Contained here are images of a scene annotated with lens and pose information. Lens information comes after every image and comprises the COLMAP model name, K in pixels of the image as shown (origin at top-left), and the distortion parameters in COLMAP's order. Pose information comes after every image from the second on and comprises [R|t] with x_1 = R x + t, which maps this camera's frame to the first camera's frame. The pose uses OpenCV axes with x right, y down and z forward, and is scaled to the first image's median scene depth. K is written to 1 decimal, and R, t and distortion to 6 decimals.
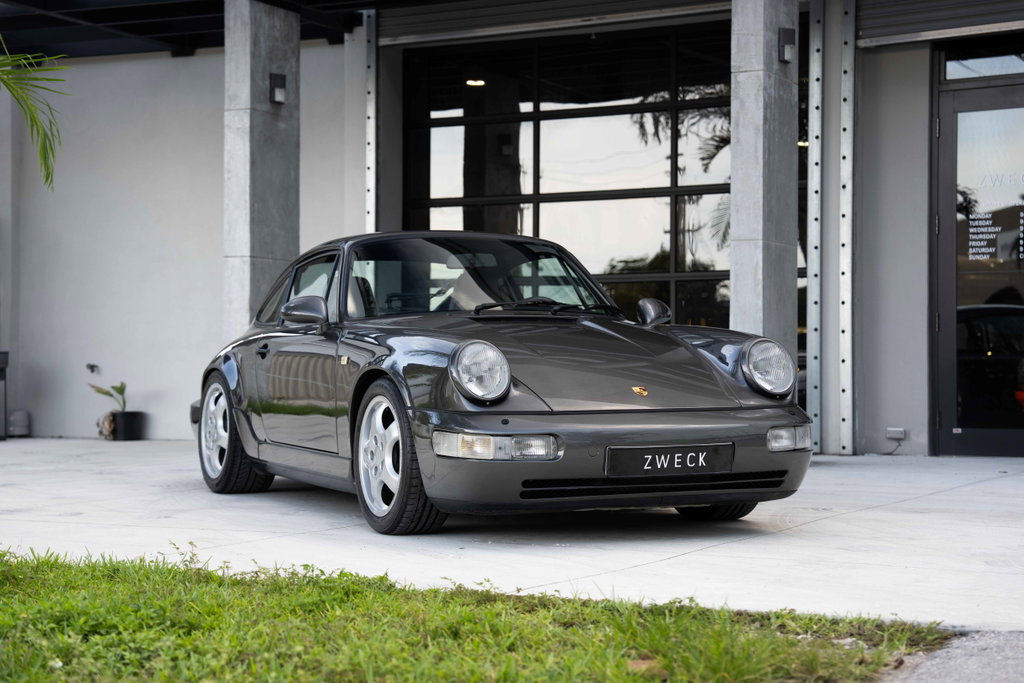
lens RADIAL K [[2039.5, 0, 520.5], [0, 2039.5, 360.0], [0, 0, 1]] dist [0.307897, 0.000000]
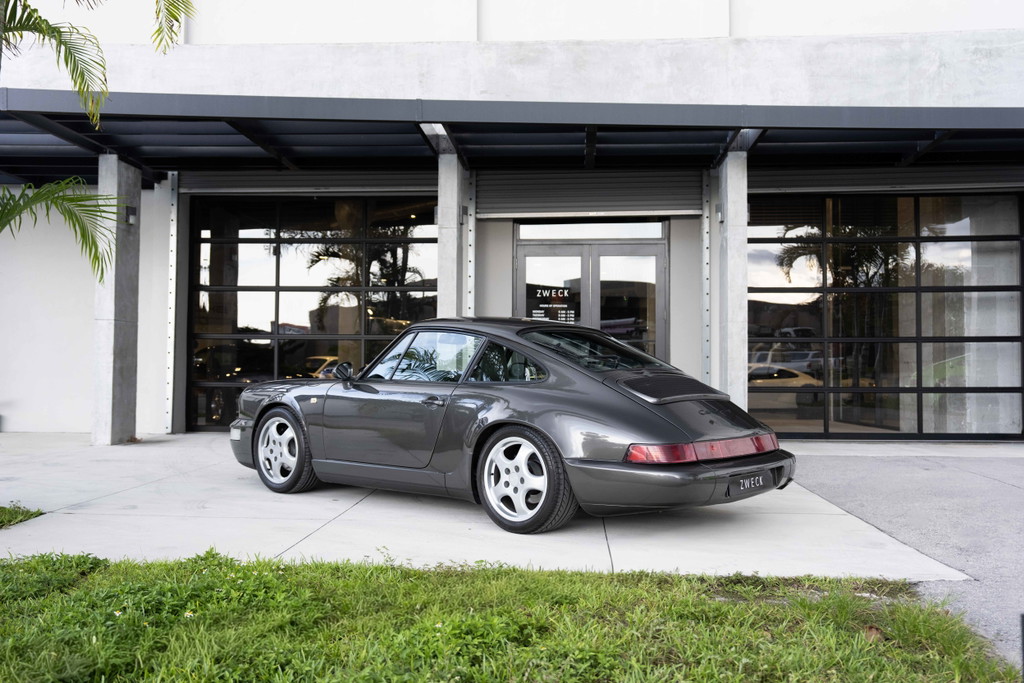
lens RADIAL K [[1033.8, 0, 513.0], [0, 1033.8, 344.9], [0, 0, 1]] dist [0.071694, 0.000000]
pose [[0.910757, 0.019366, 0.412489, -0.187969], [-0.012666, 0.999740, -0.018970, -0.020144], [-0.412750, 0.012053, 0.910765, 0.142568]]
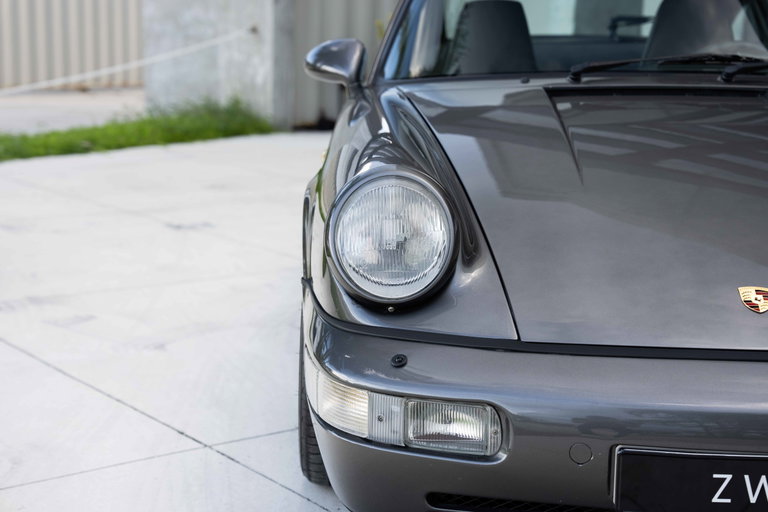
lens RADIAL K [[1375.0, 0, 379.0], [0, 1375.0, 257.7], [0, 0, 1]] dist [0.302606, 0.000000]
pose [[0.898942, 0.095348, -0.427566, 0.067628], [-0.021419, 0.984425, 0.174496, -0.026782], [0.437545, -0.147704, 0.886983, 0.404799]]
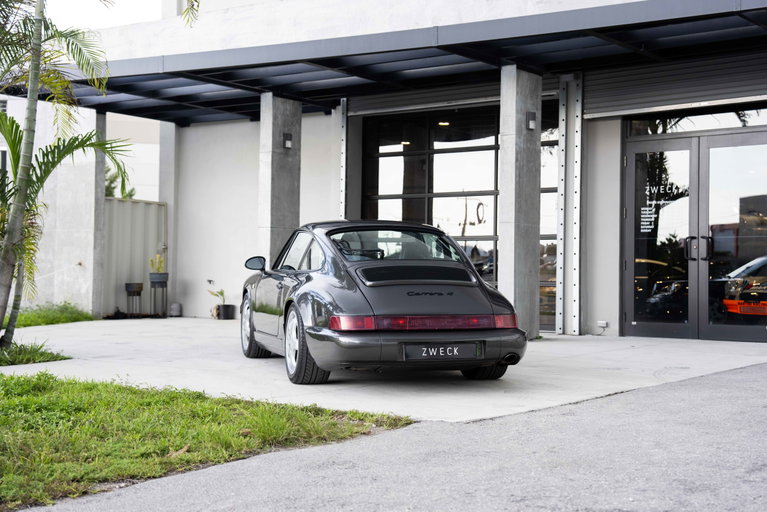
lens RADIAL K [[1220.7, 0, 380.4], [0, 1220.7, 263.2], [0, 0, 1]] dist [0.205387, 0.000000]
pose [[0.988026, 0.009705, -0.153984, 0.154189], [-0.010115, 0.999947, -0.001883, -0.015549], [0.153958, 0.003418, 0.988072, -0.134751]]
